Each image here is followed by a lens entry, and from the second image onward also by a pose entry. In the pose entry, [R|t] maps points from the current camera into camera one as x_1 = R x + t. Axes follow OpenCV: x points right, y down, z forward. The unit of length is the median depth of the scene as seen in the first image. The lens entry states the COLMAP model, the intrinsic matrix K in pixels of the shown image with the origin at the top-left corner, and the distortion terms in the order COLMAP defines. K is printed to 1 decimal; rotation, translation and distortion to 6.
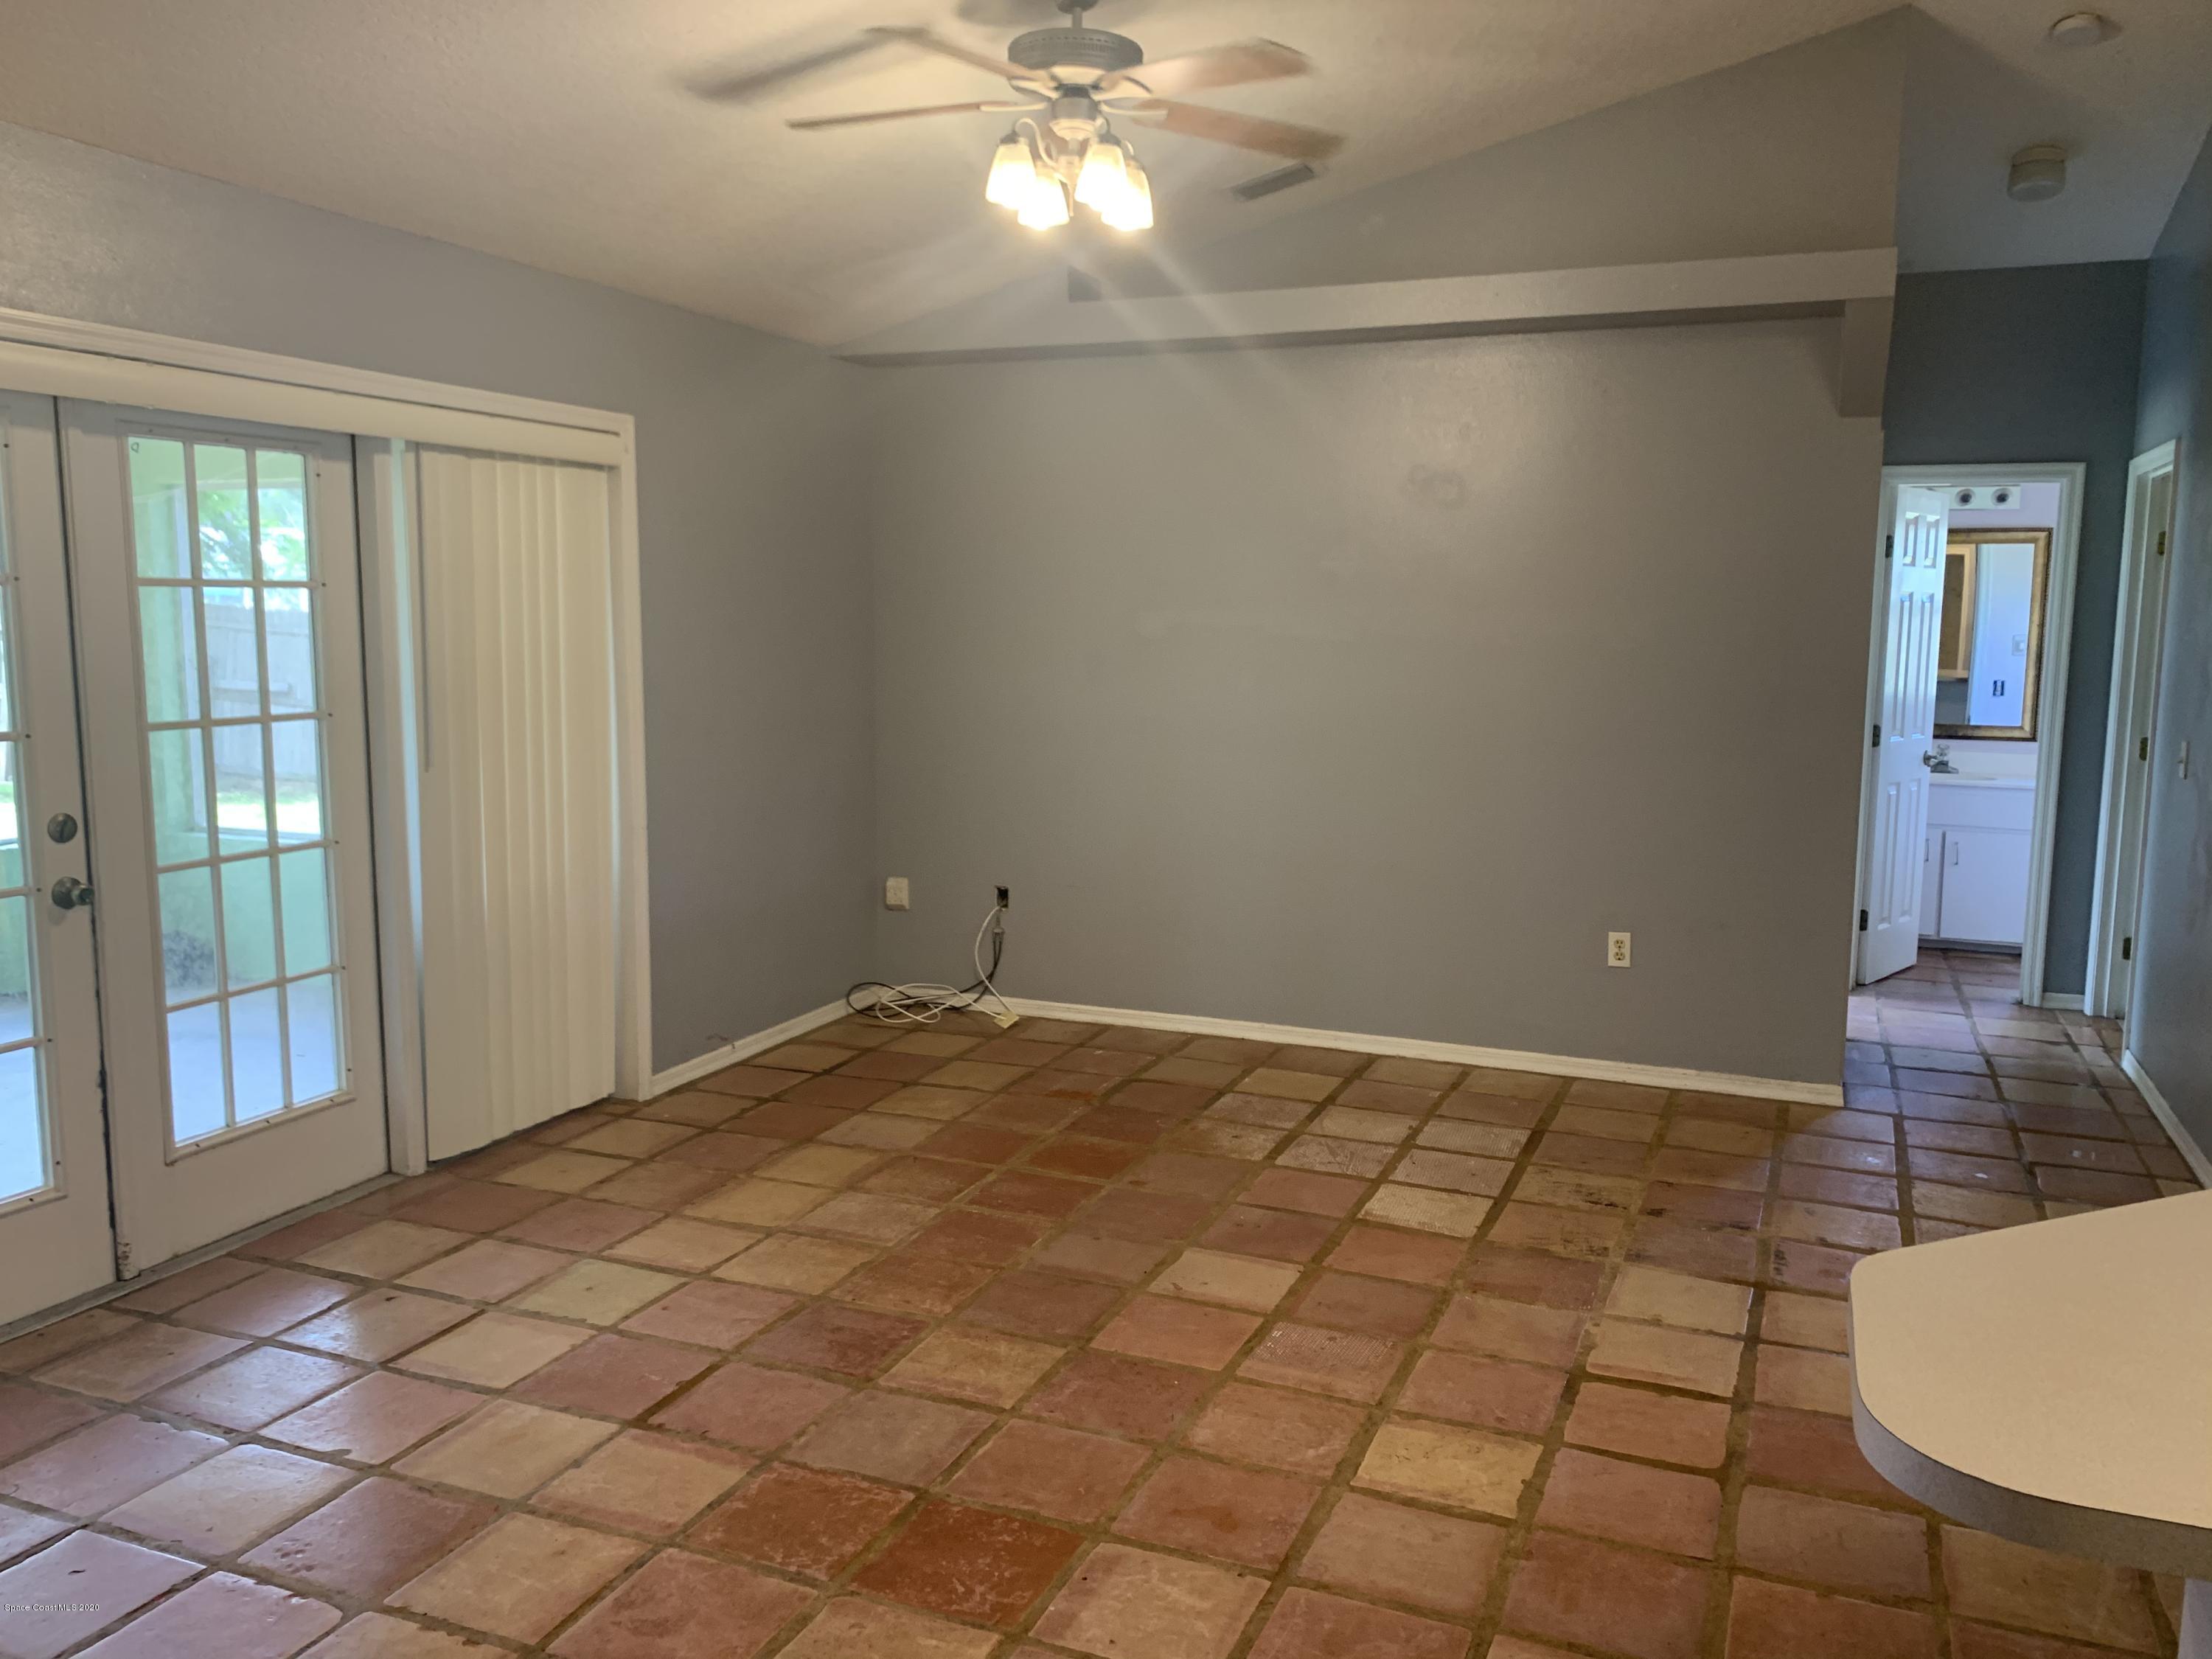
lens RADIAL K [[1695.1, 0, 1112.0], [0, 1695.1, 826.2], [0, 0, 1]] dist [-0.009867, -0.008011]
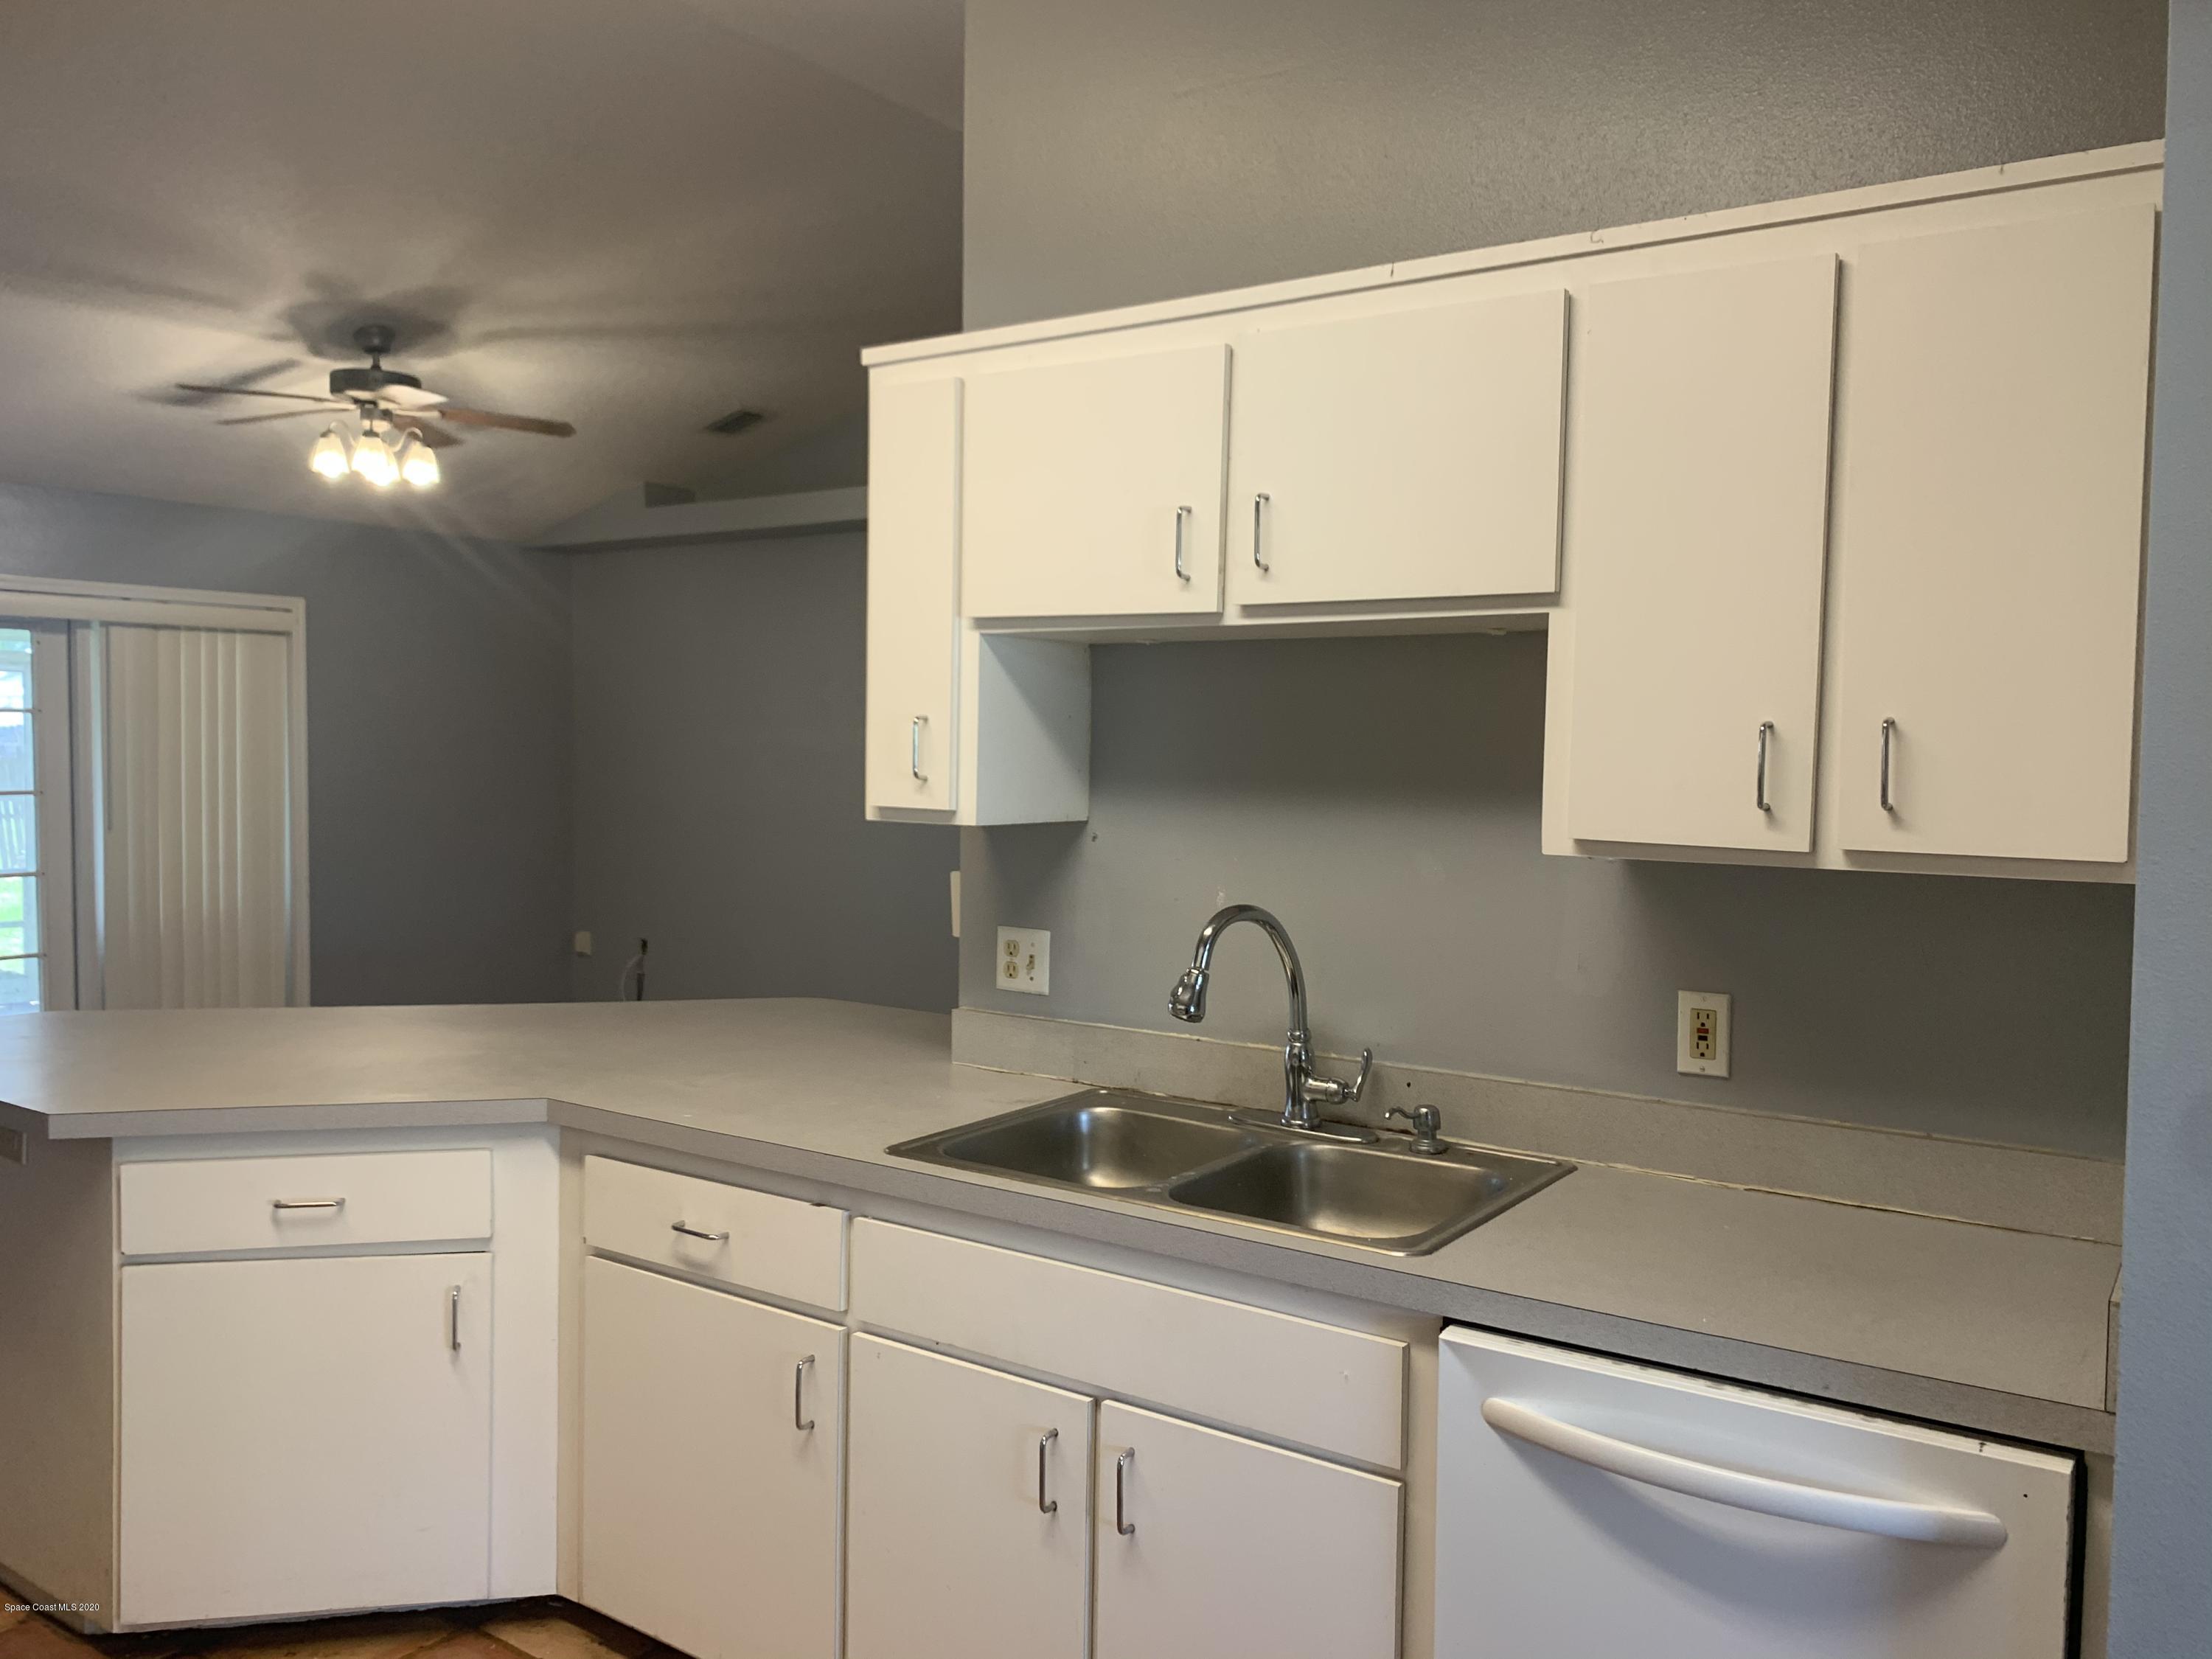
lens RADIAL K [[1695.1, 0, 1098.9], [0, 1695.1, 827.0], [0, 0, 1]] dist [-0.009867, -0.008011]
pose [[0.978087, 0.006773, -0.208085, 0.781746], [-0.023927, 0.996505, -0.080033, 0.064887], [0.206815, 0.083258, 0.974831, -0.312377]]
